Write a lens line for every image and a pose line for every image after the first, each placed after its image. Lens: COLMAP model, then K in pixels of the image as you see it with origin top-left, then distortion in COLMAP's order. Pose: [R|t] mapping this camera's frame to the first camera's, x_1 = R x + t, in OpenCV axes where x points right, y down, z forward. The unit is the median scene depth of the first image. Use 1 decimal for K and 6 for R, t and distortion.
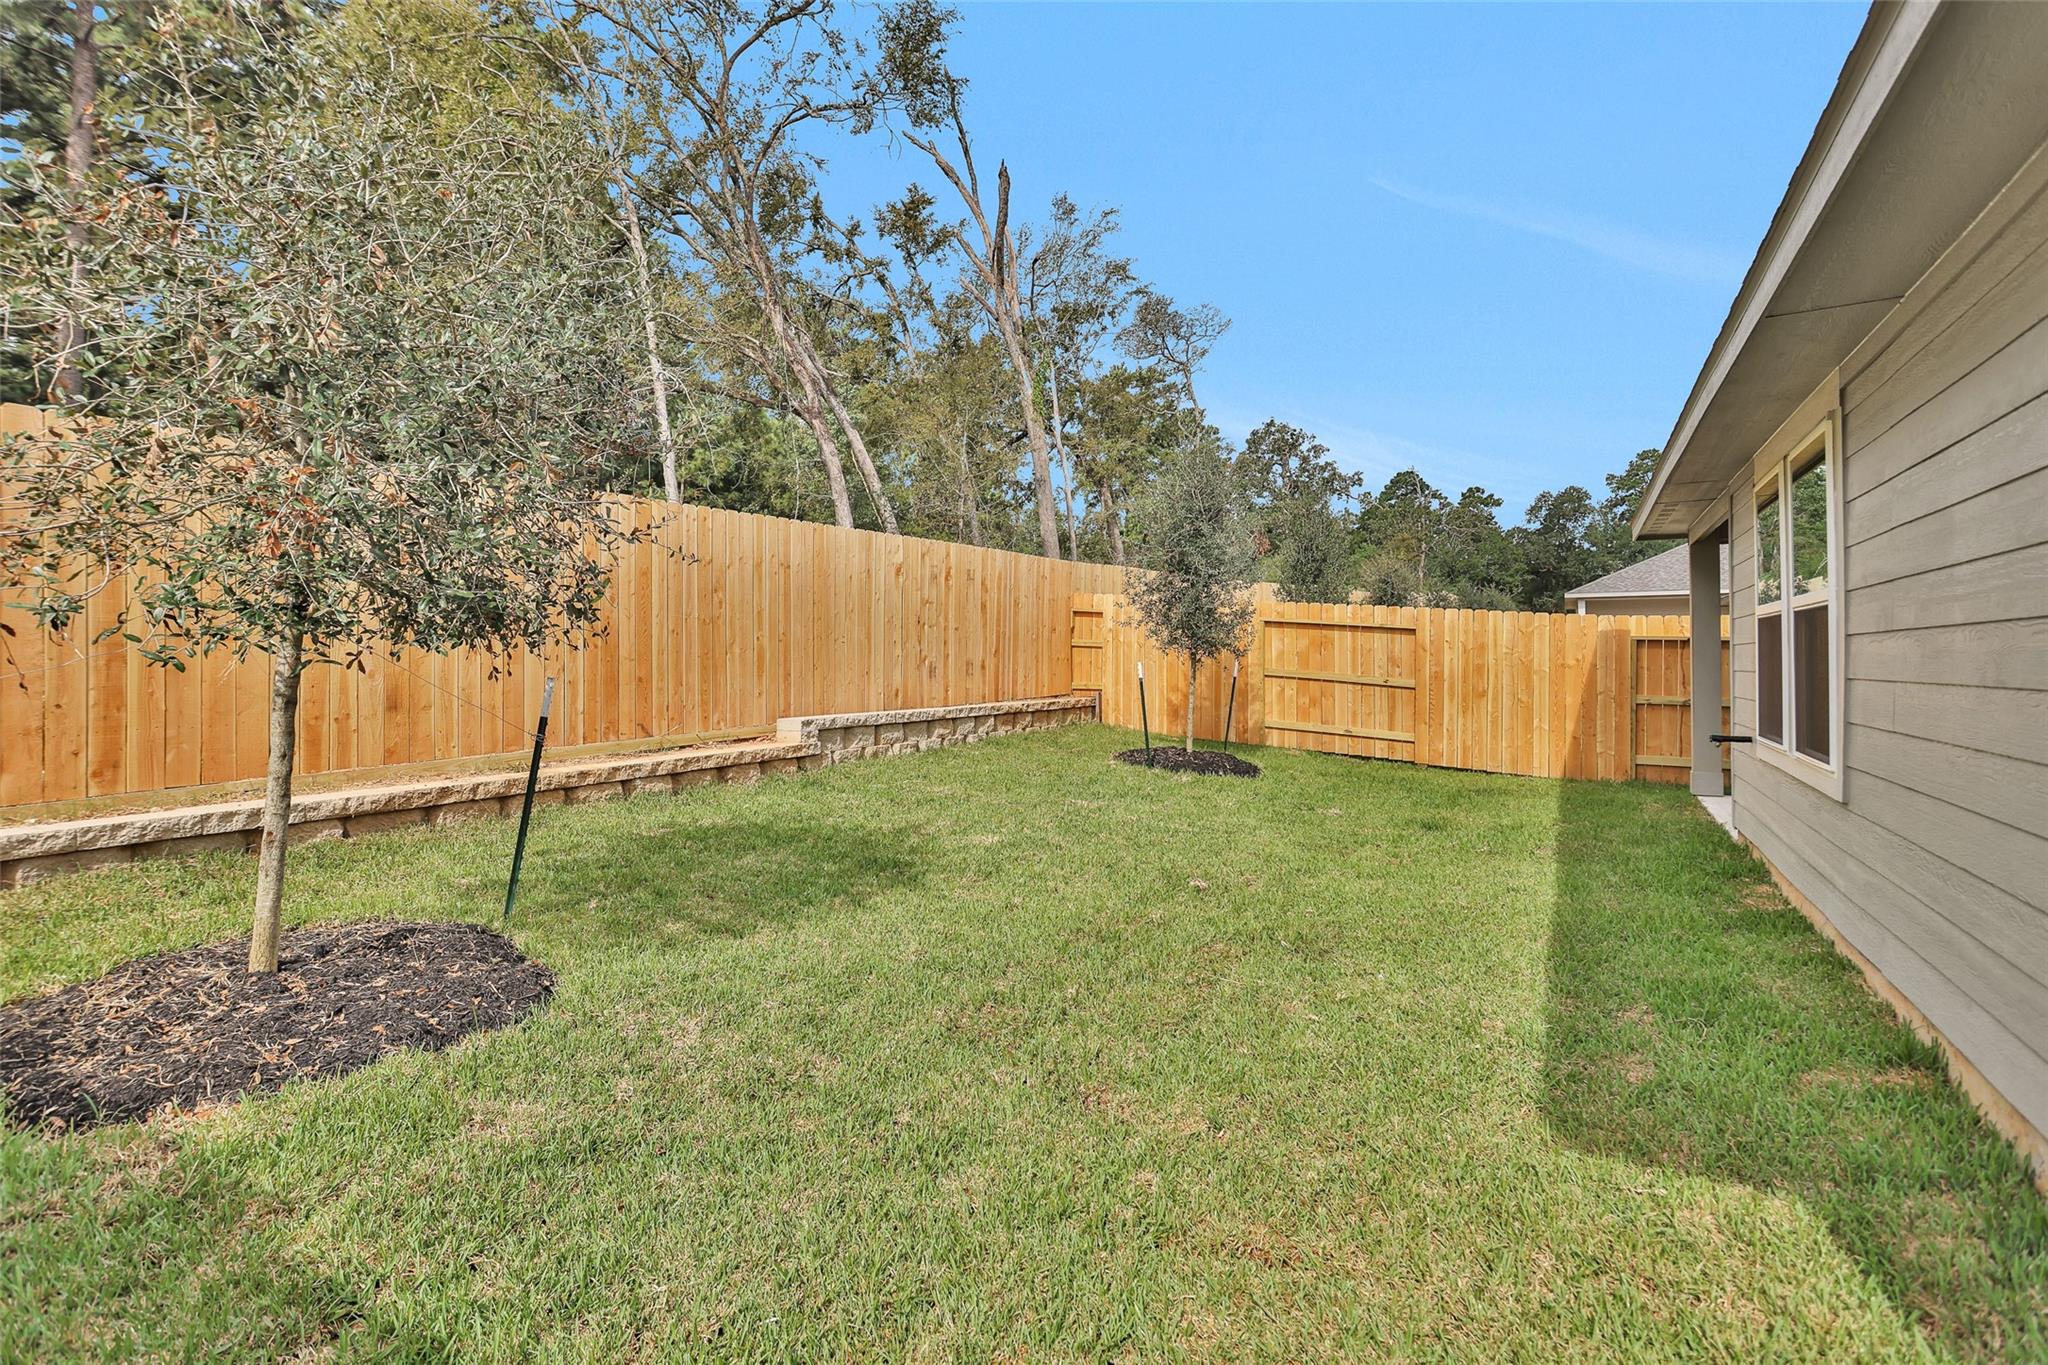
lens RADIAL K [[1028.0, 0, 1017.1], [0, 1028.0, 656.5], [0, 0, 1]] dist [0.000566, 0.001802]
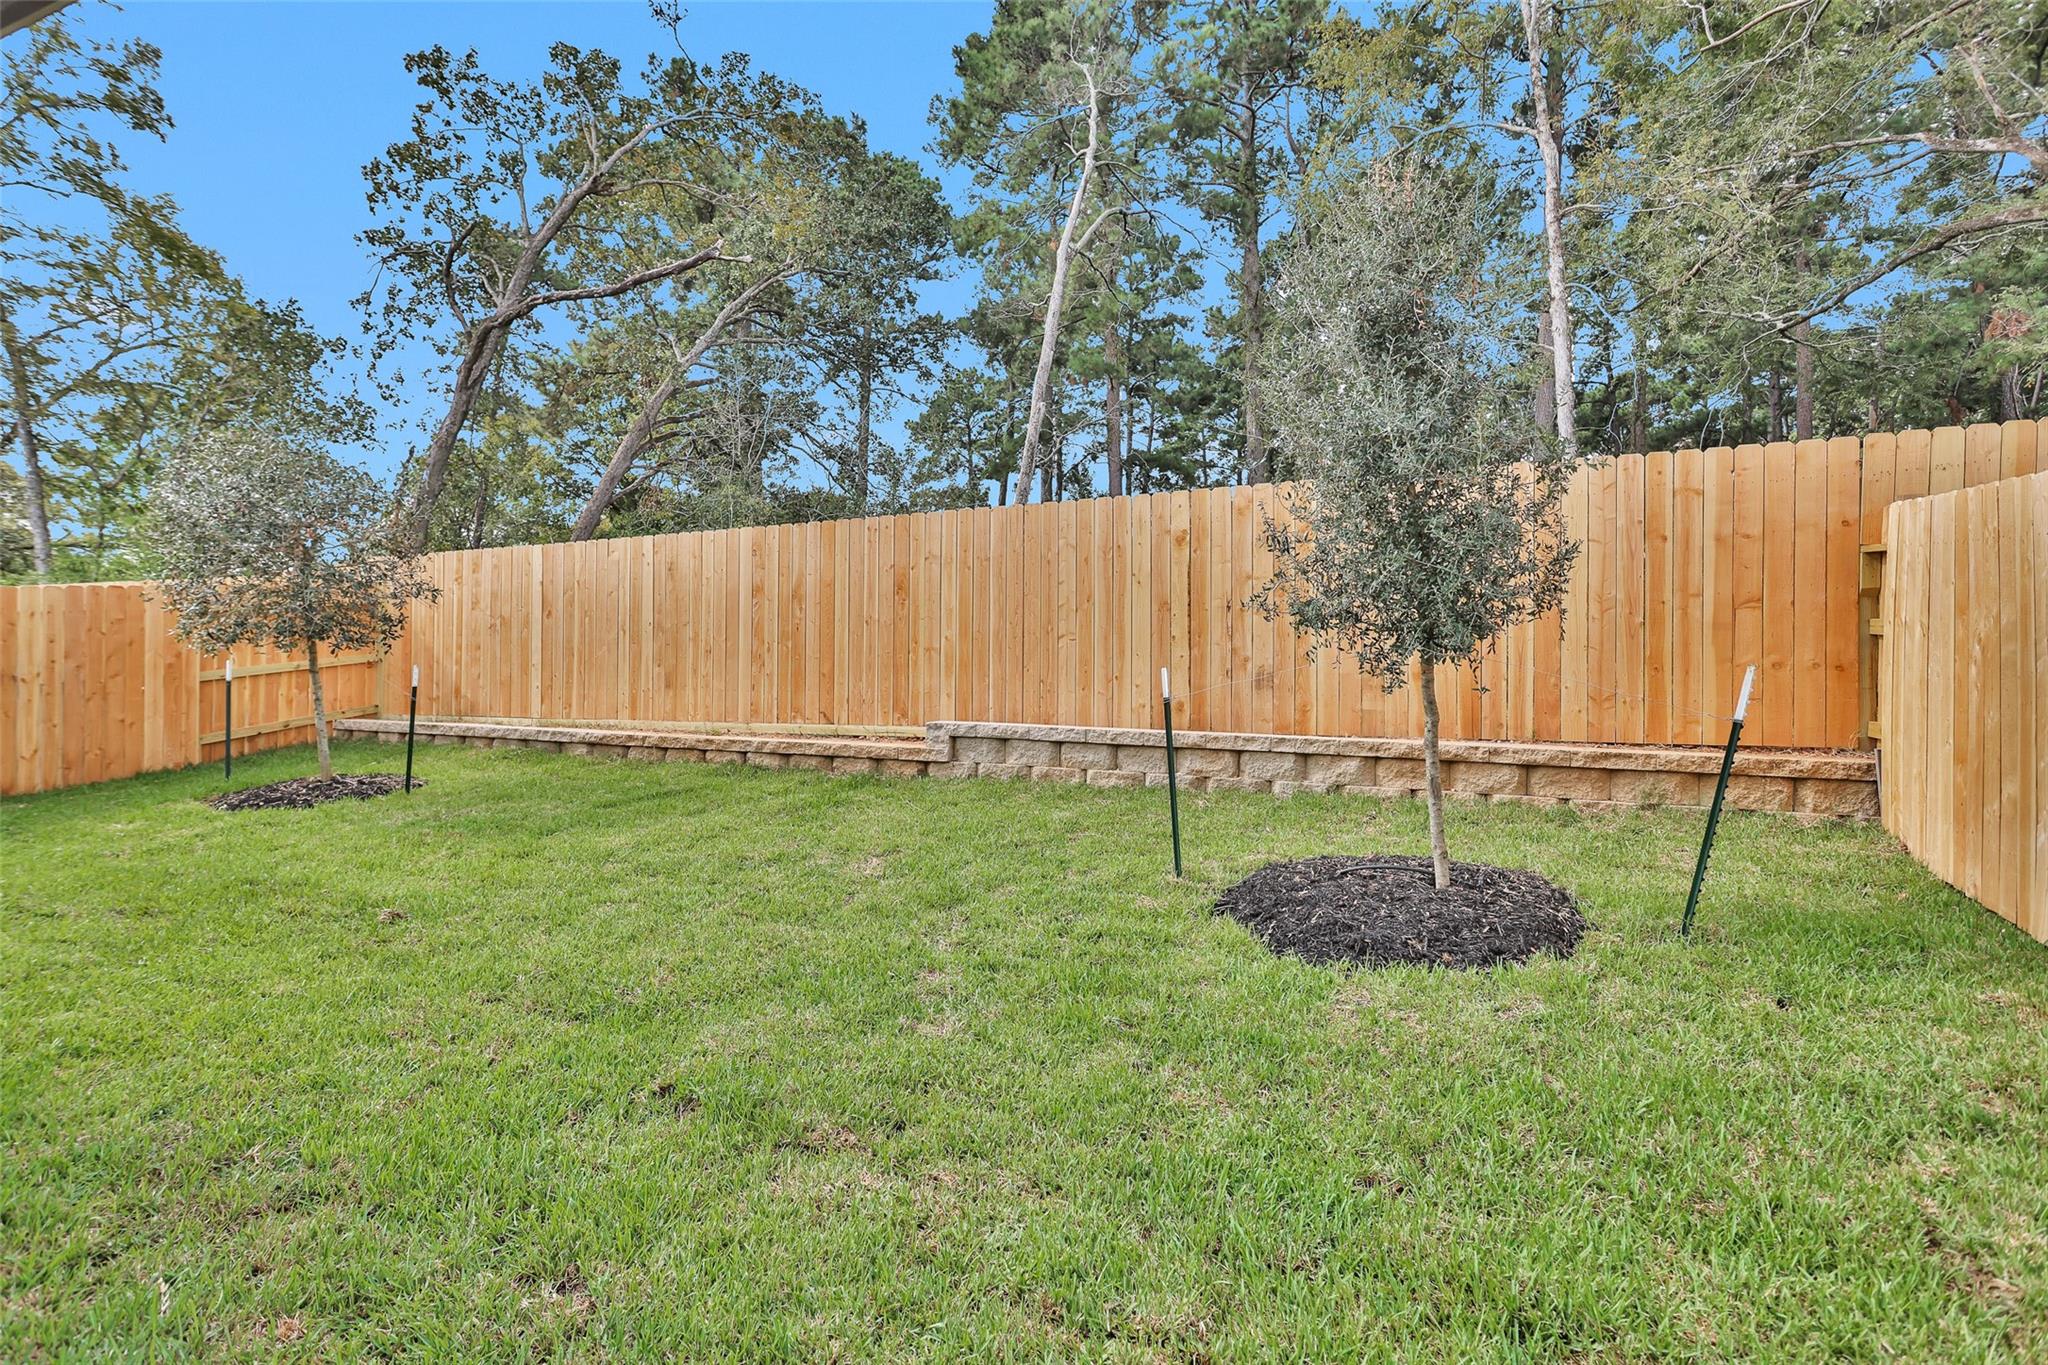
lens RADIAL K [[1028.0, 0, 1017.1], [0, 1028.0, 656.5], [0, 0, 1]] dist [0.000566, 0.001802]
pose [[0.065244, 0.003545, -0.997863, 0.675777], [-0.002916, 0.999990, 0.003362, -0.002351], [0.997865, 0.002690, 0.065253, 0.930515]]
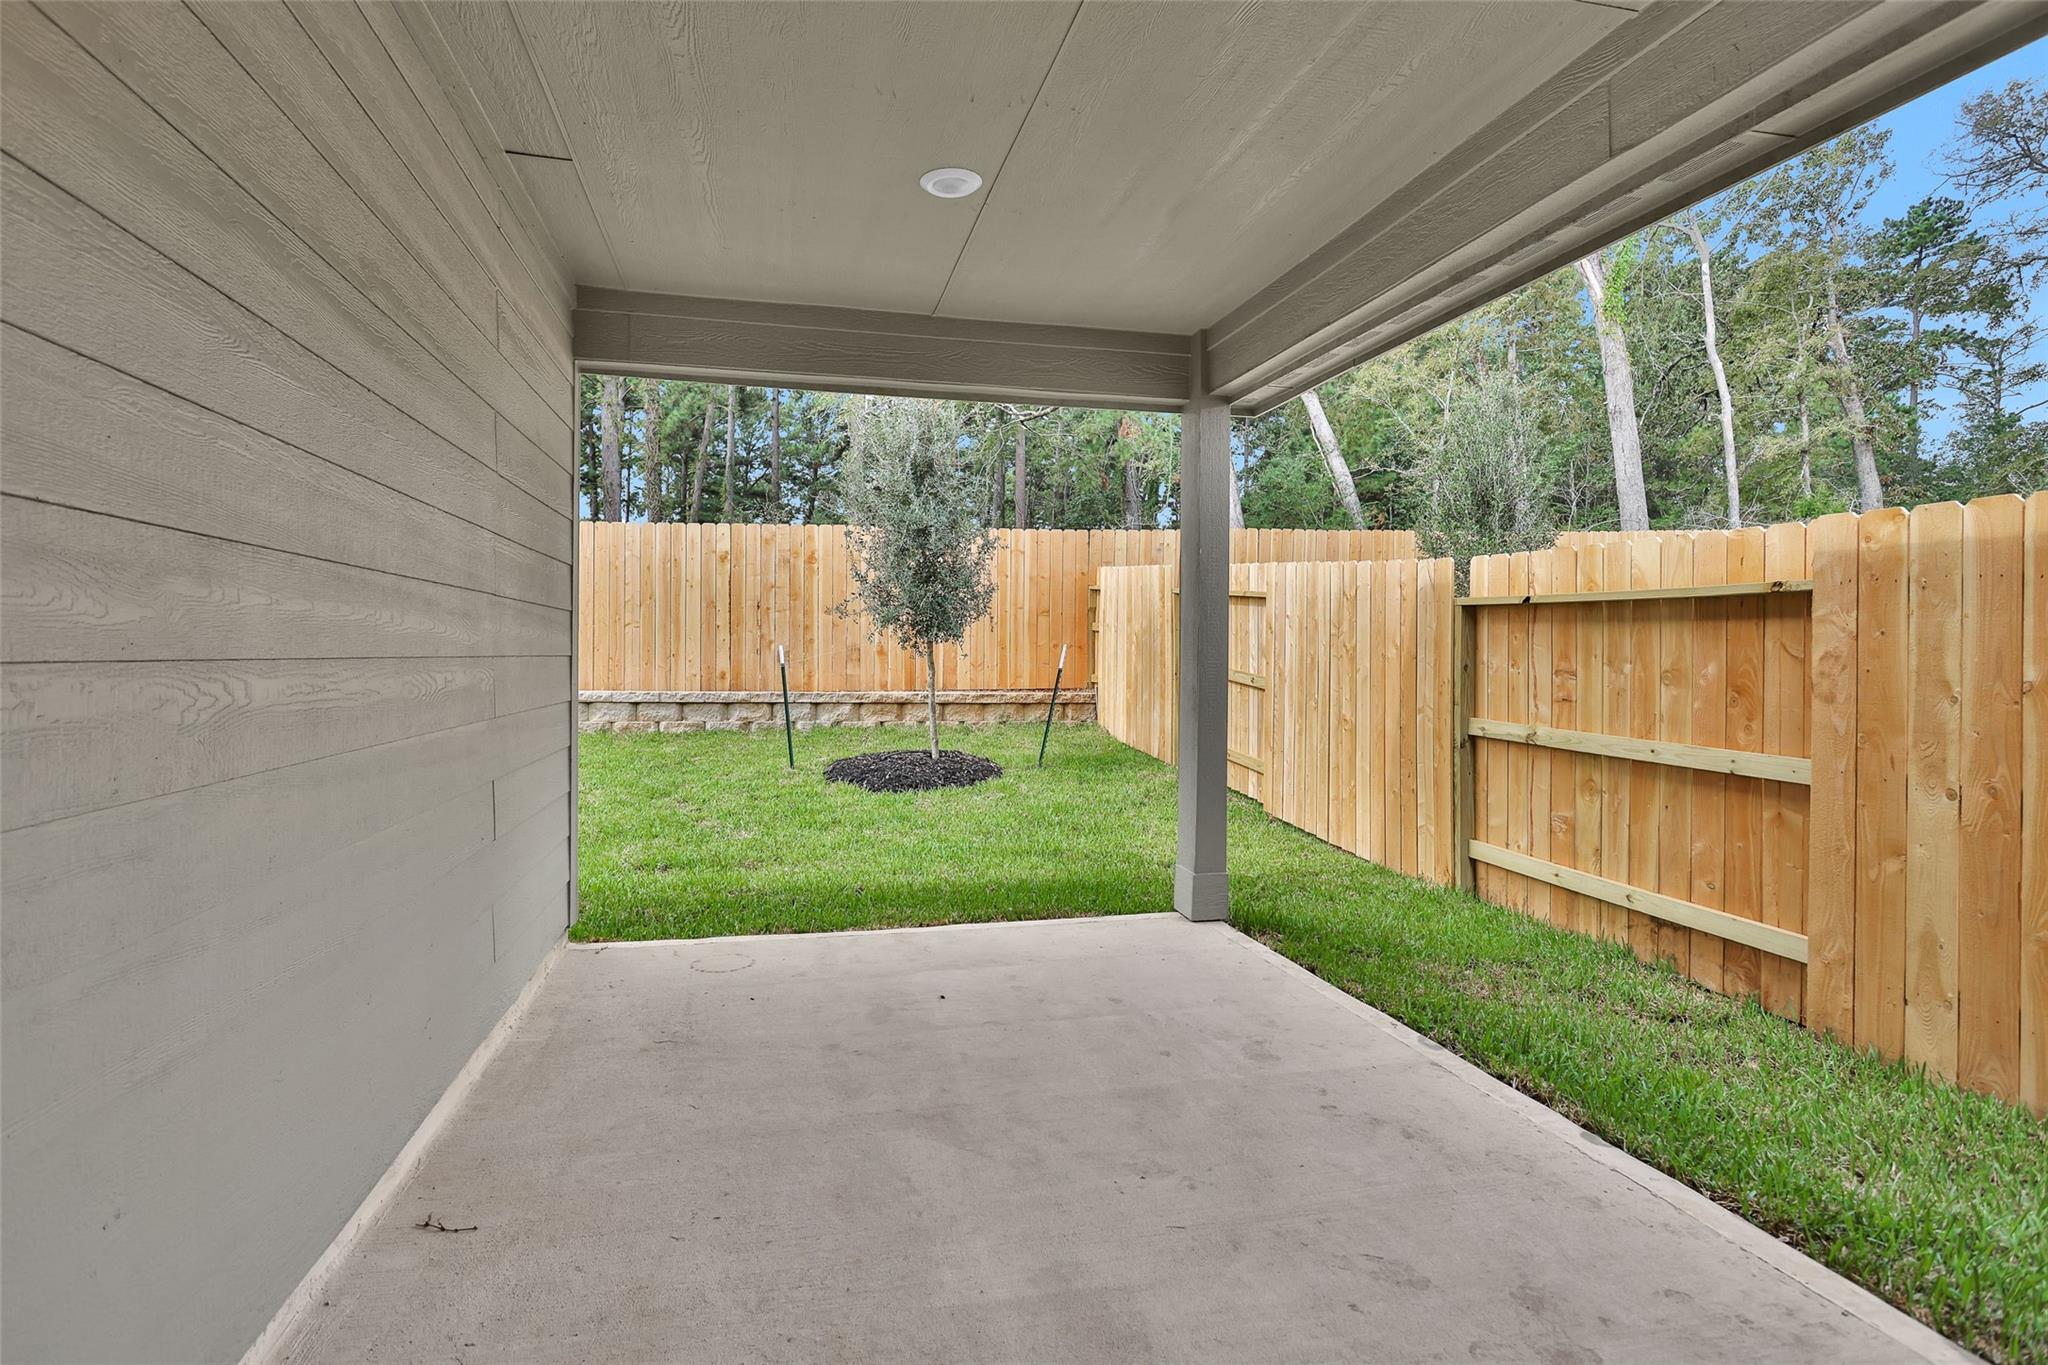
lens RADIAL K [[1028.0, 0, 1017.1], [0, 1028.0, 656.5], [0, 0, 1]] dist [0.000566, 0.001802]
pose [[0.664687, 0.012138, -0.747023, 0.958659], [-0.007251, 0.999926, 0.009796, 0.004821], [0.747086, -0.001095, 0.664726, 0.589084]]
